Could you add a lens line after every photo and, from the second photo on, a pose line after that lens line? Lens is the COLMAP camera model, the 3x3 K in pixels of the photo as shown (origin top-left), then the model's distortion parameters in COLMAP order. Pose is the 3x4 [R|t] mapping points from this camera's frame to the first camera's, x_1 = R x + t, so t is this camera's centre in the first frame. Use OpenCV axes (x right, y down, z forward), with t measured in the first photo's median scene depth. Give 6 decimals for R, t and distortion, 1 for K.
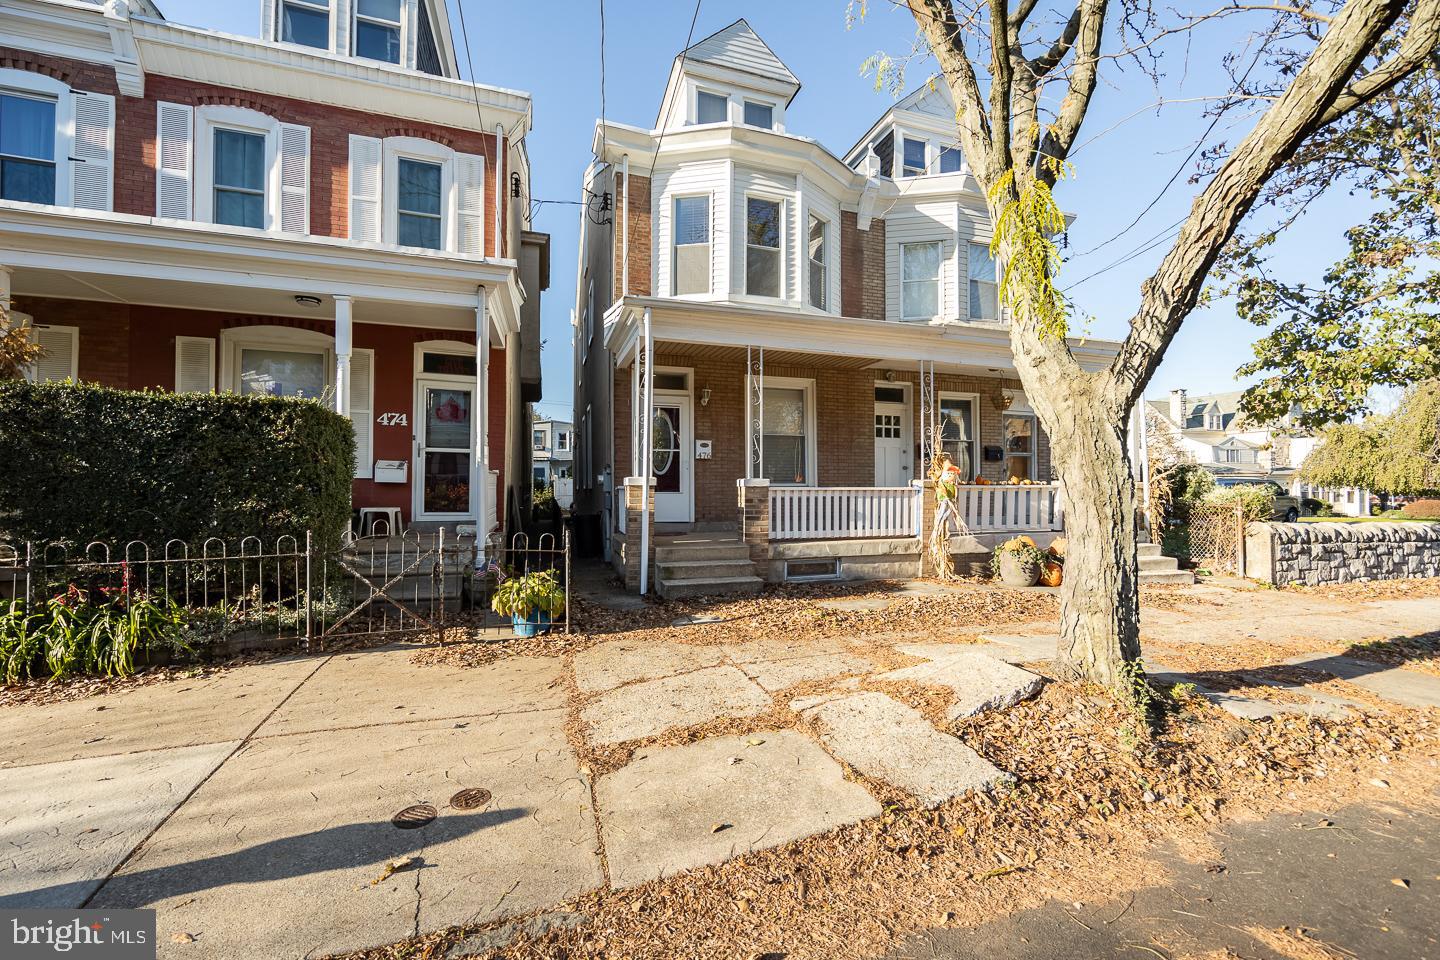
lens RADIAL K [[574.2, 0, 720.0], [0, 574.2, 480.0], [0, 0, 1]] dist [-0.000103, -0.000019]
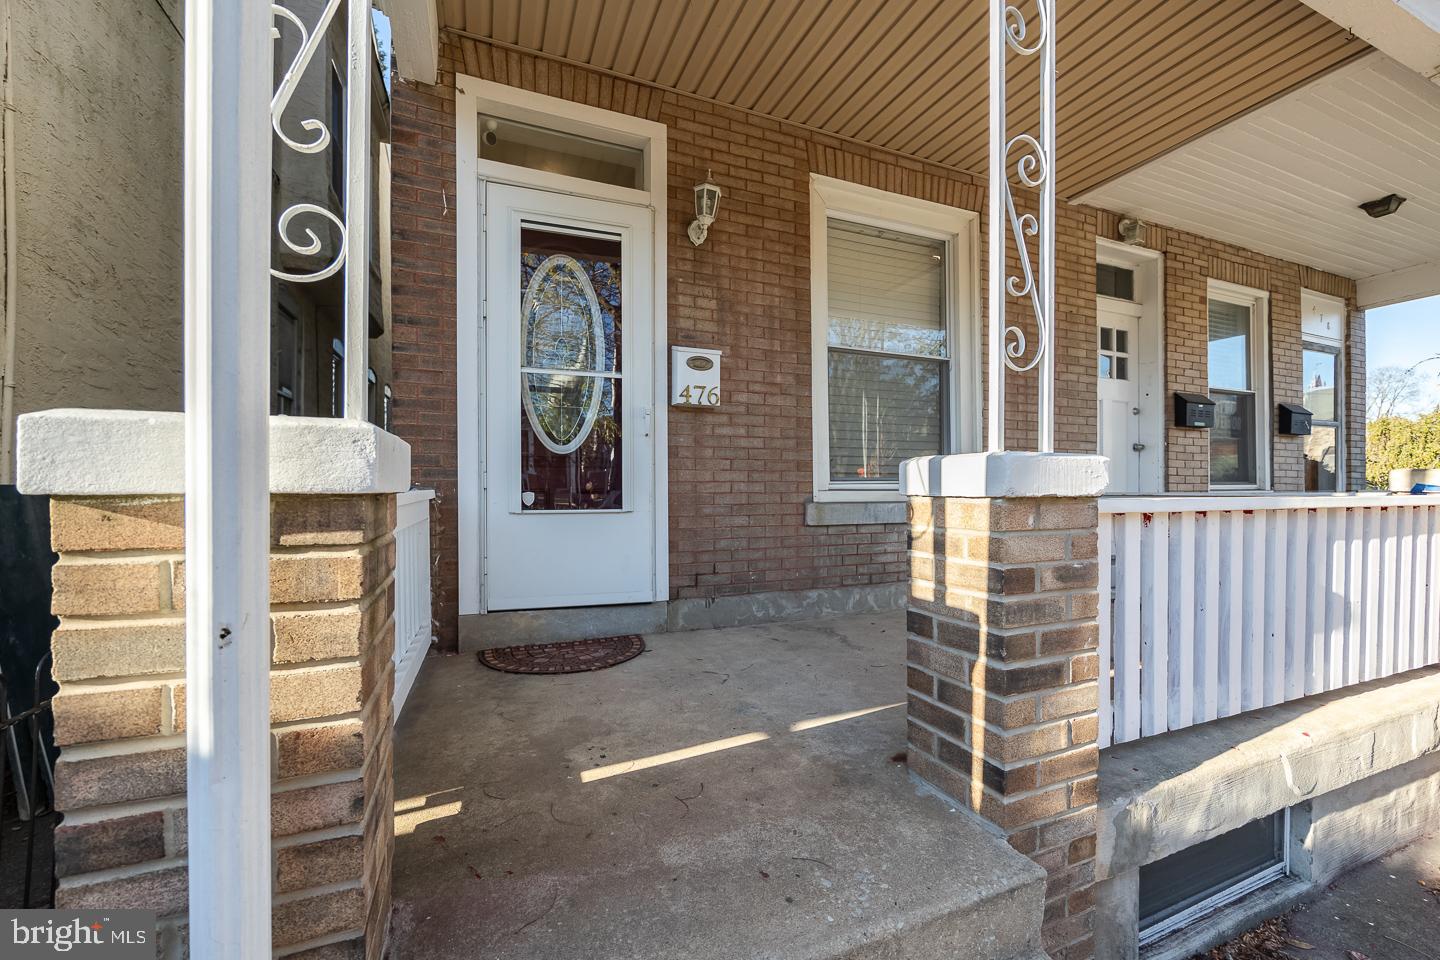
lens RADIAL K [[583.2, 0, 720.0], [0, 583.2, 480.0], [0, 0, 1]] dist [0.002433, 0.000190]
pose [[0.996676, 0.001278, 0.081463, -0.043053], [-0.001303, 0.999999, 0.000250, 0.005187], [-0.081463, -0.000356, 0.996676, 0.681862]]
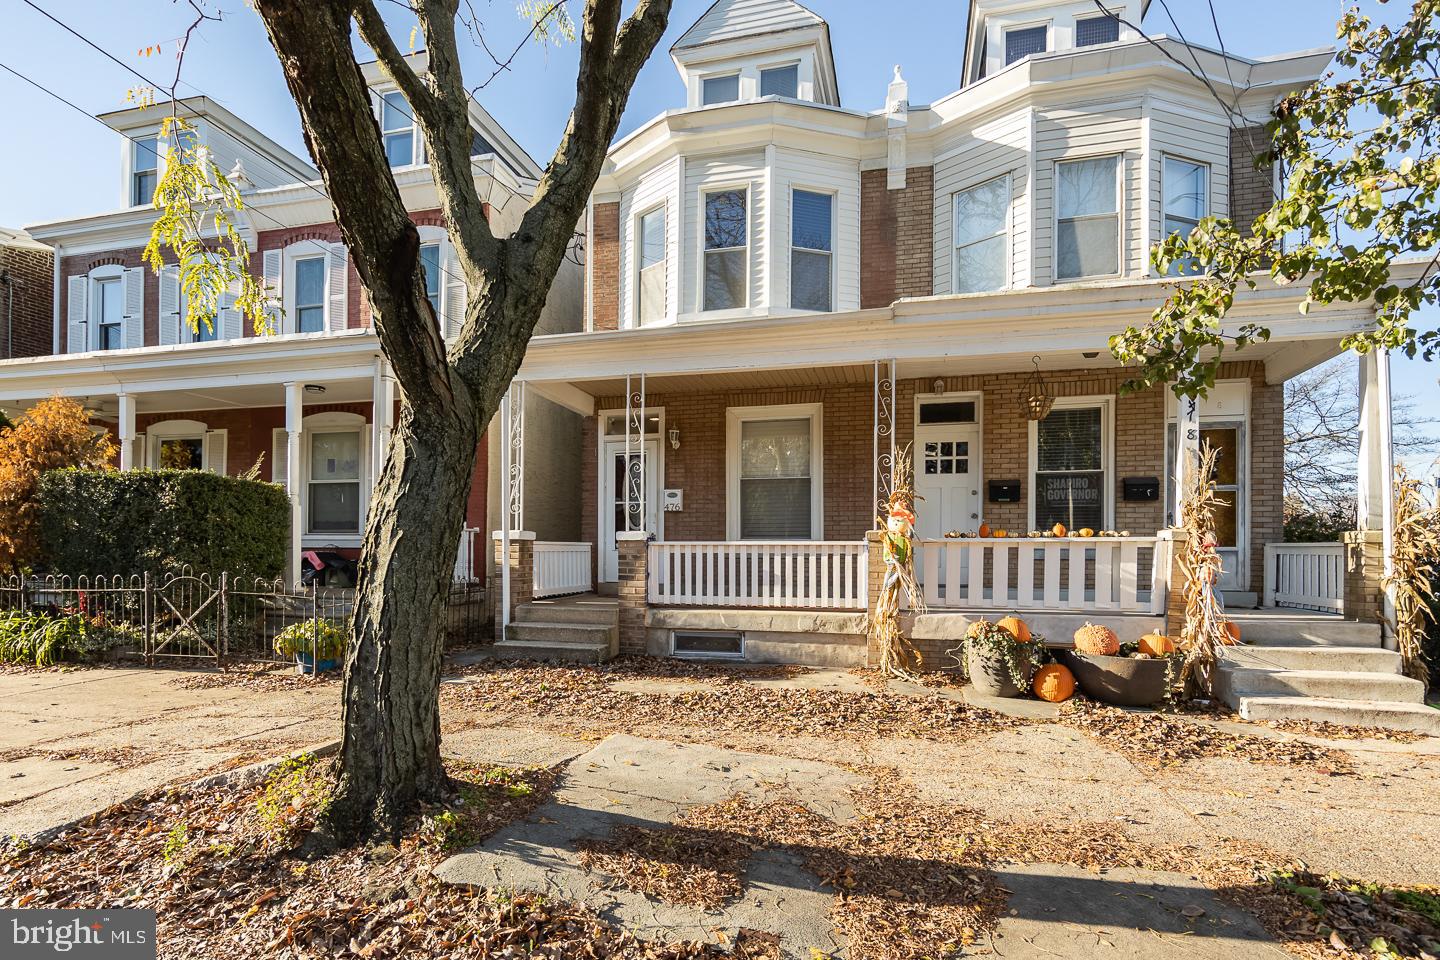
lens RADIAL K [[667.1, 0, 741.0], [0, 667.1, 550.3], [0, 0, 1]] dist [-0.001987, -0.000523]
pose [[0.854265, 0.000346, -0.519838, 0.589314], [0.003255, 0.999977, 0.006014, 0.016978], [0.519827, -0.006830, 0.854244, 0.200188]]
